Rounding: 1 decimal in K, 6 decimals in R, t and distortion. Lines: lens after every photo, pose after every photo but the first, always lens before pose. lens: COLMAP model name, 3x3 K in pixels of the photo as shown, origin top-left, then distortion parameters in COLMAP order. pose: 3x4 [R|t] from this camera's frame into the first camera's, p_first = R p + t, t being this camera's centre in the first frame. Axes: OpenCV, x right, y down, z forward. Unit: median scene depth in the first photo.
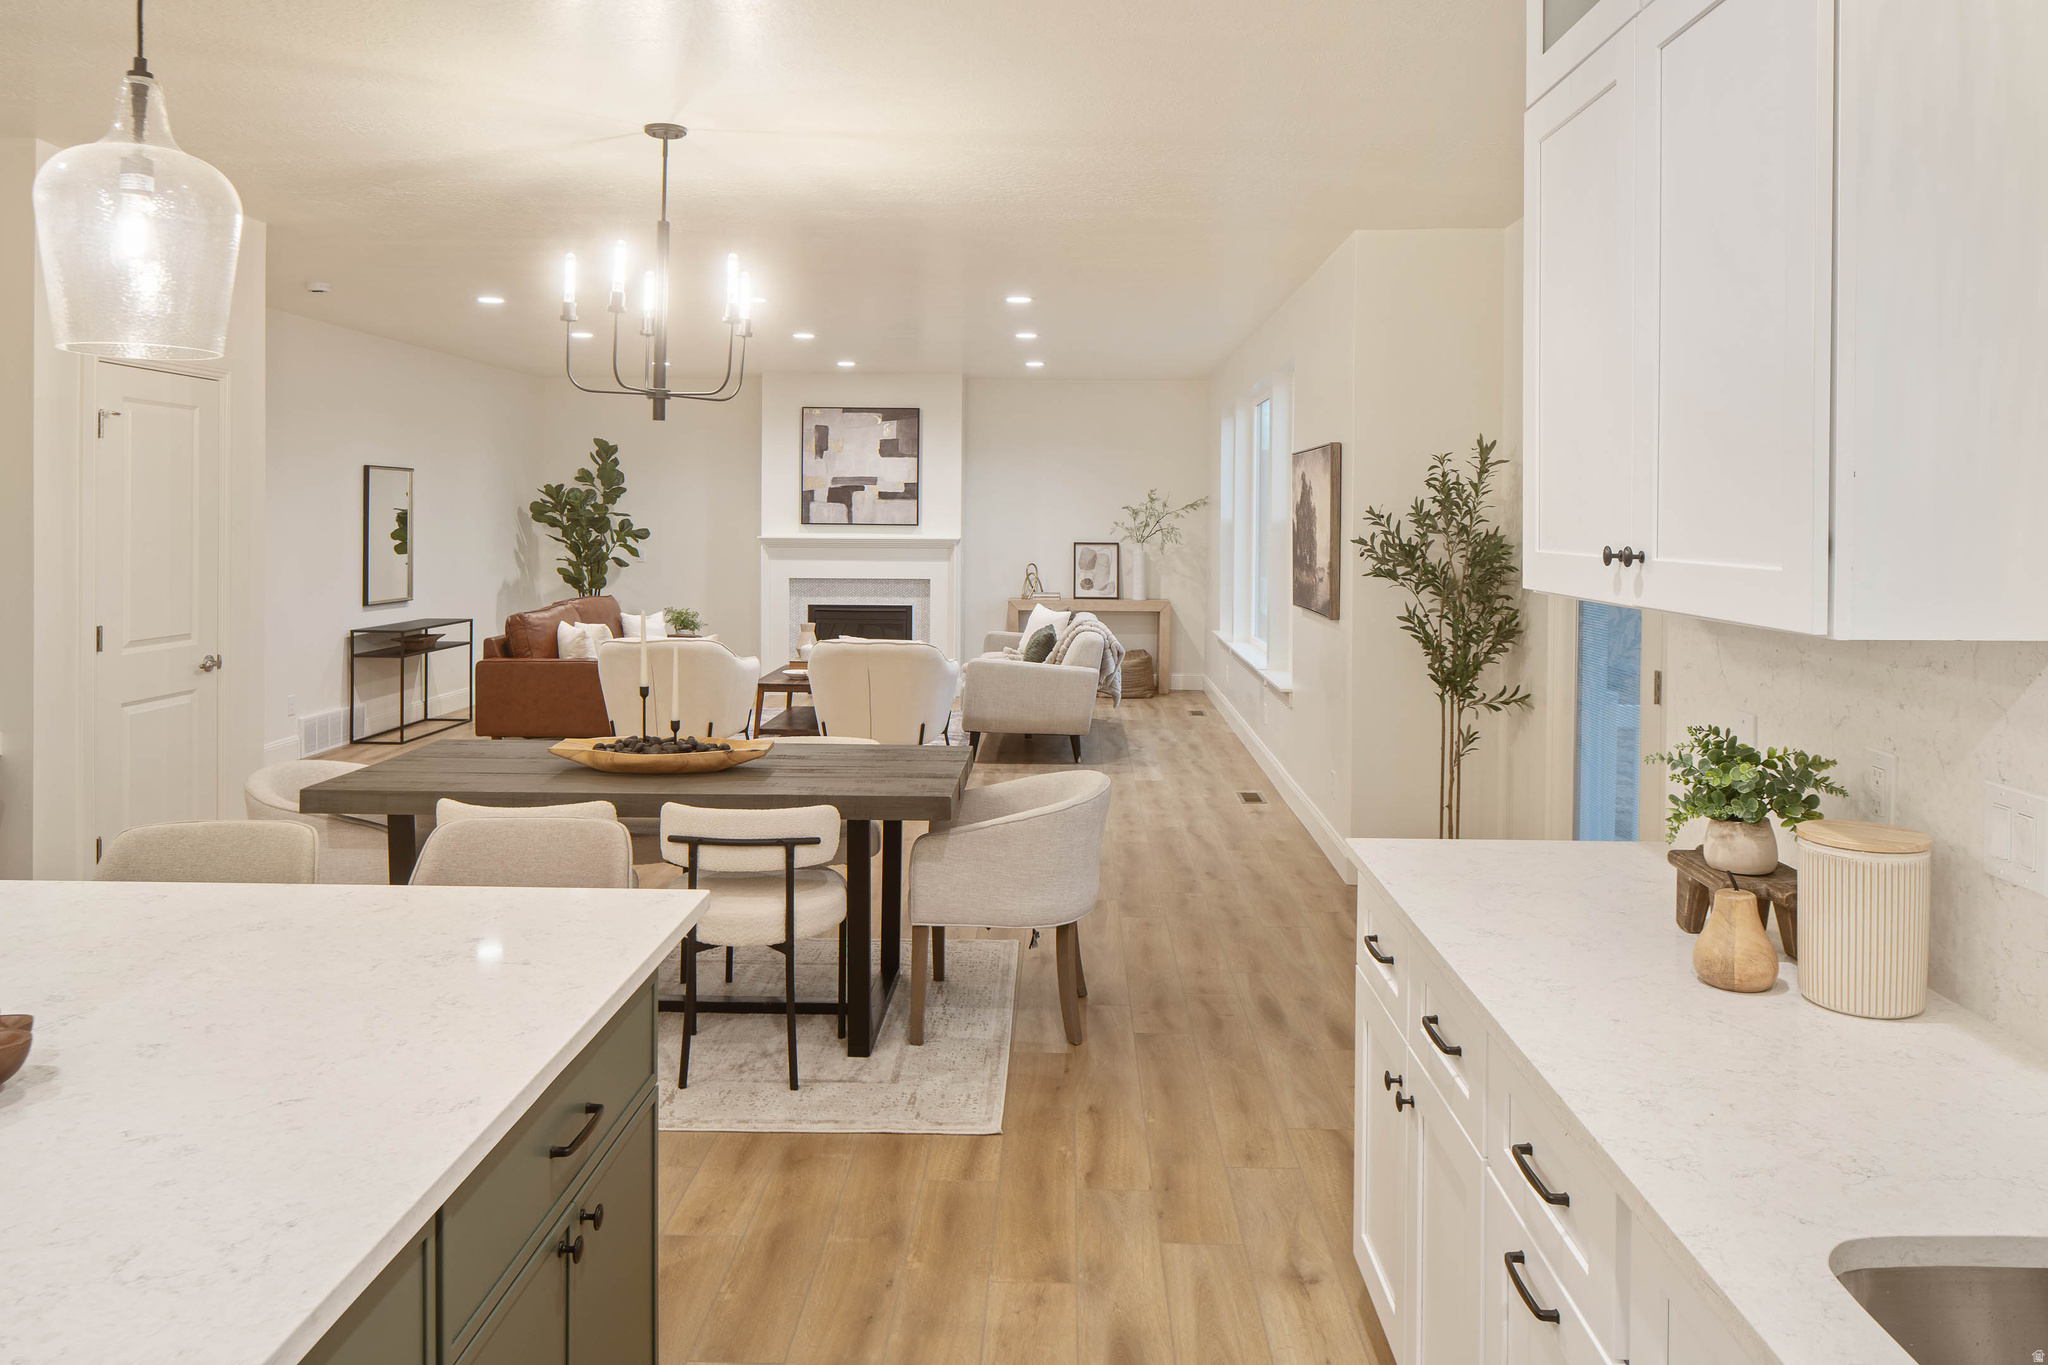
lens RADIAL K [[1444.8, 0, 1036.3], [0, 1444.8, 528.8], [0, 0, 1]] dist [0.002784, 0.000224]
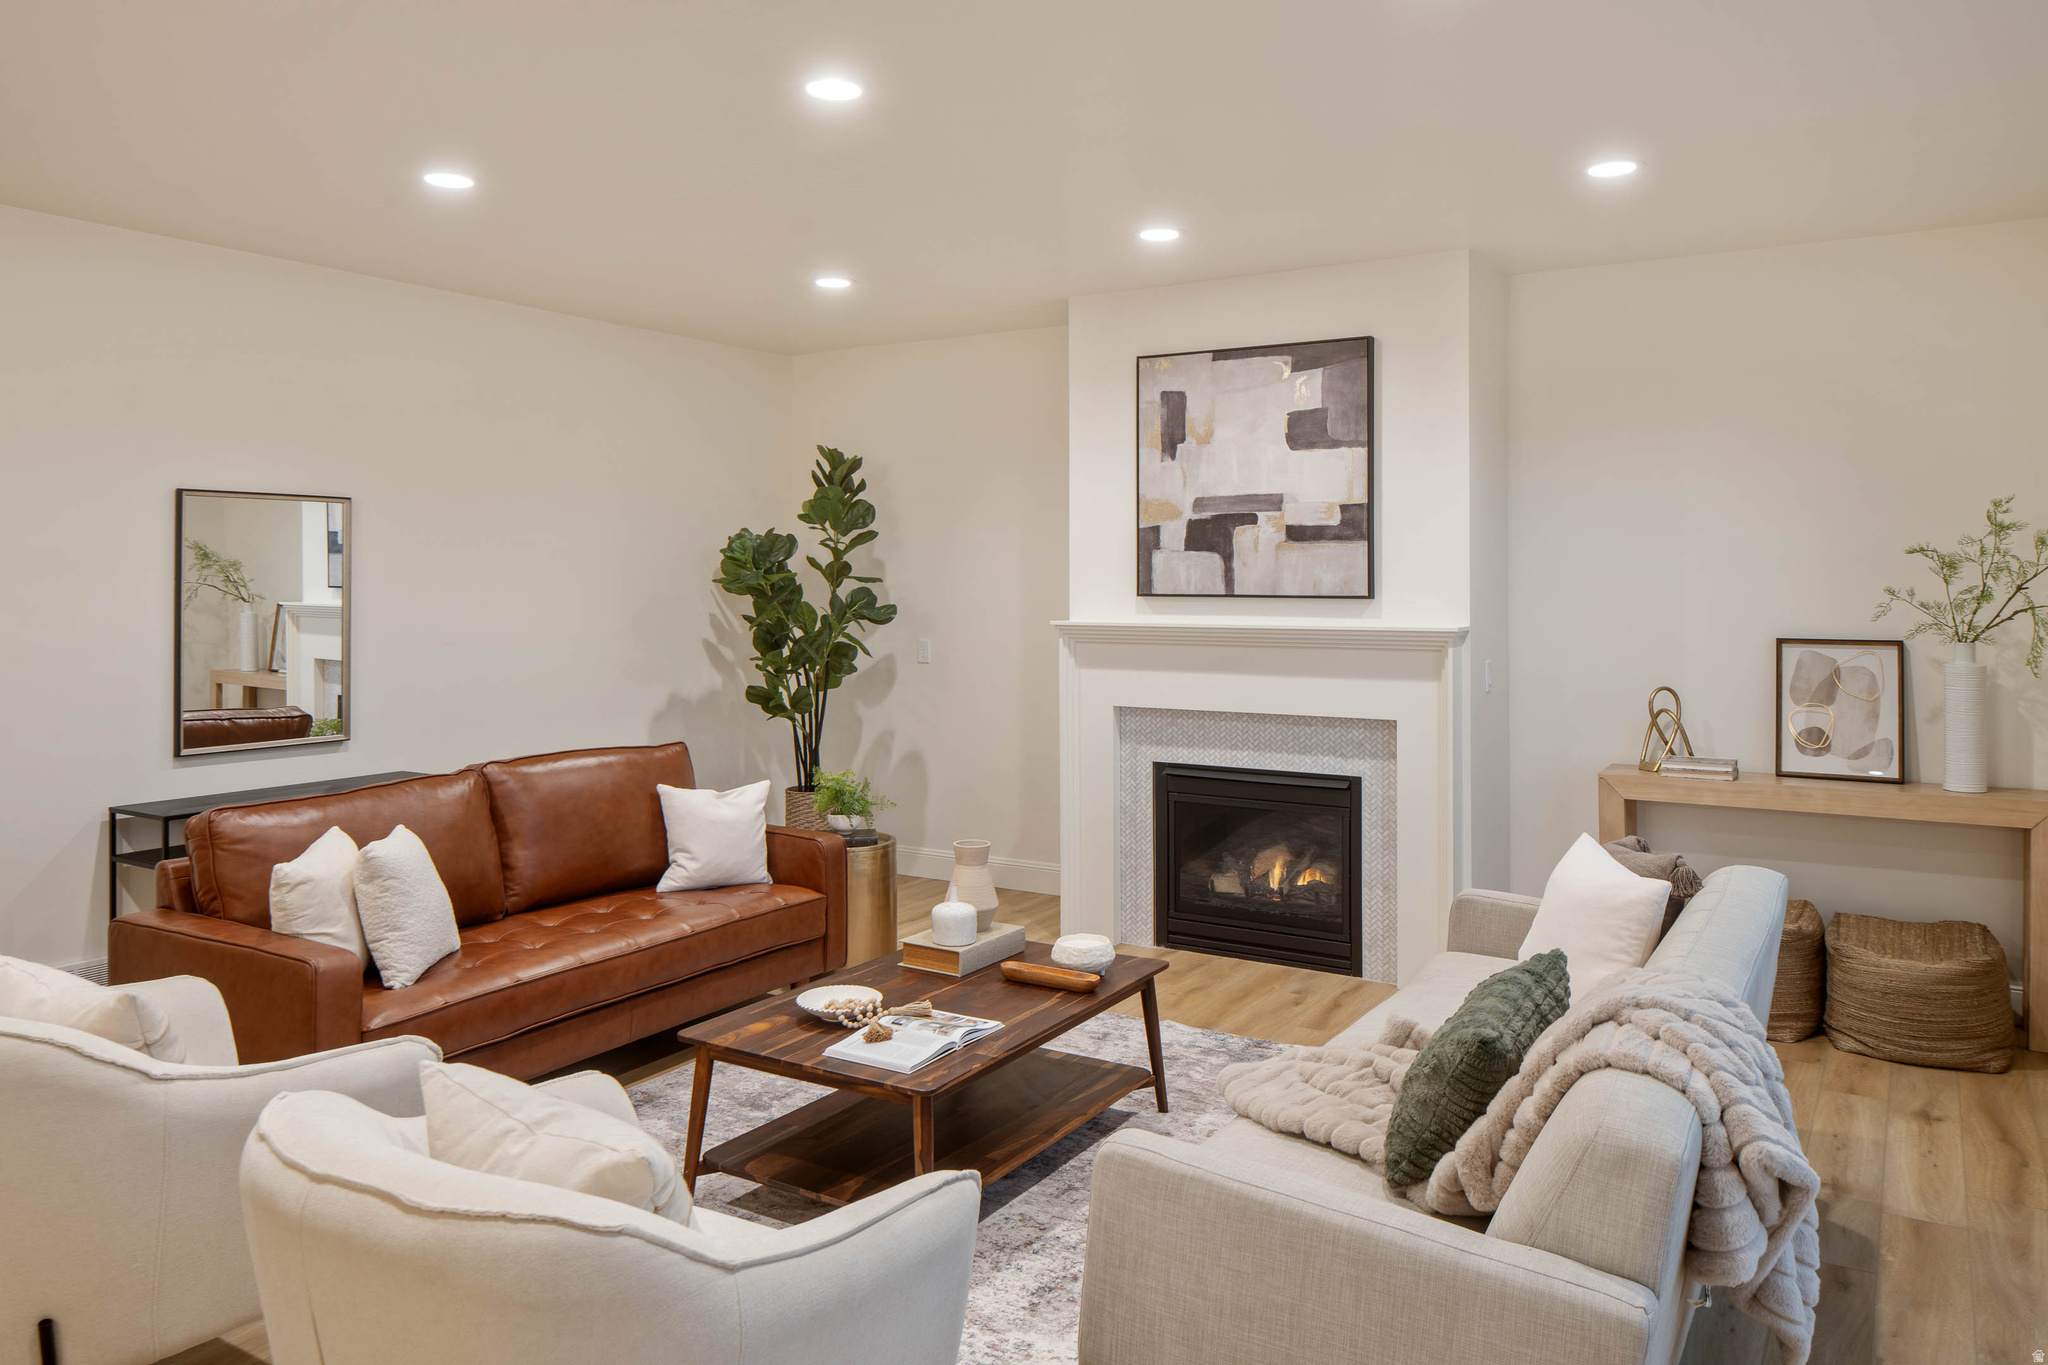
lens RADIAL K [[1443.1, 0, 1025.1], [0, 1443.1, 568.6], [0, 0, 1]] dist [-0.007148, 0.000340]
pose [[0.861660, -0.011756, -0.507349, 0.052273], [0.002824, 0.999827, -0.018371, -0.003721], [0.507478, 0.014397, 0.861545, 0.561251]]
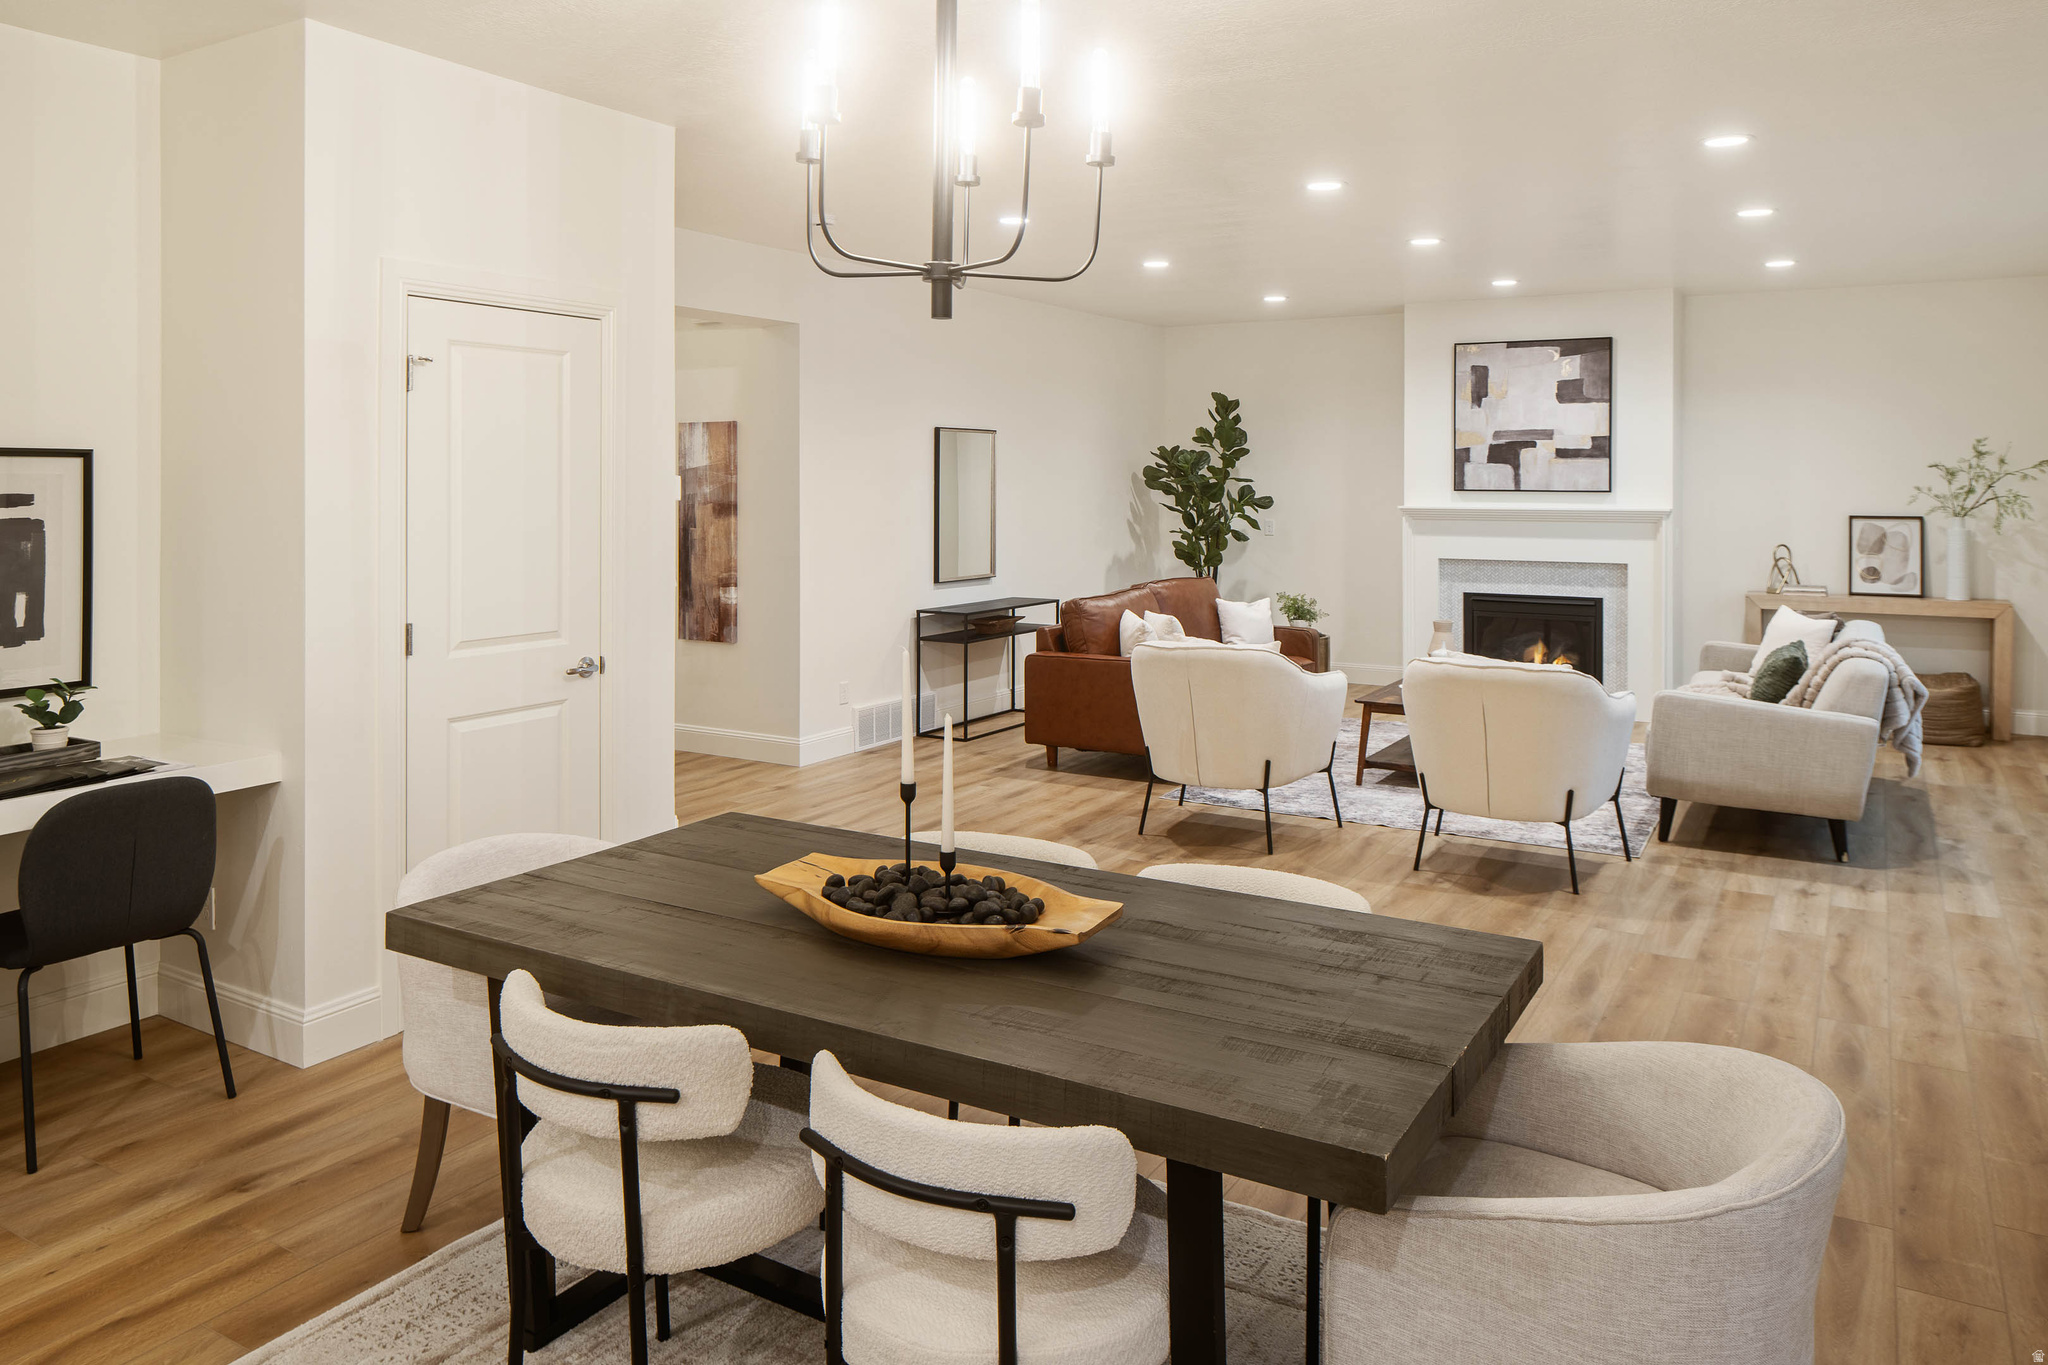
lens RADIAL K [[1443.4, 0, 1021.9], [0, 1443.4, 483.2], [0, 0, 1]] dist [-0.008332, 0.002932]
pose [[0.872873, -0.004515, -0.487927, 0.017187], [0.001161, 0.999974, -0.007176, -0.002017], [0.487947, 0.005698, 0.872855, 0.191175]]
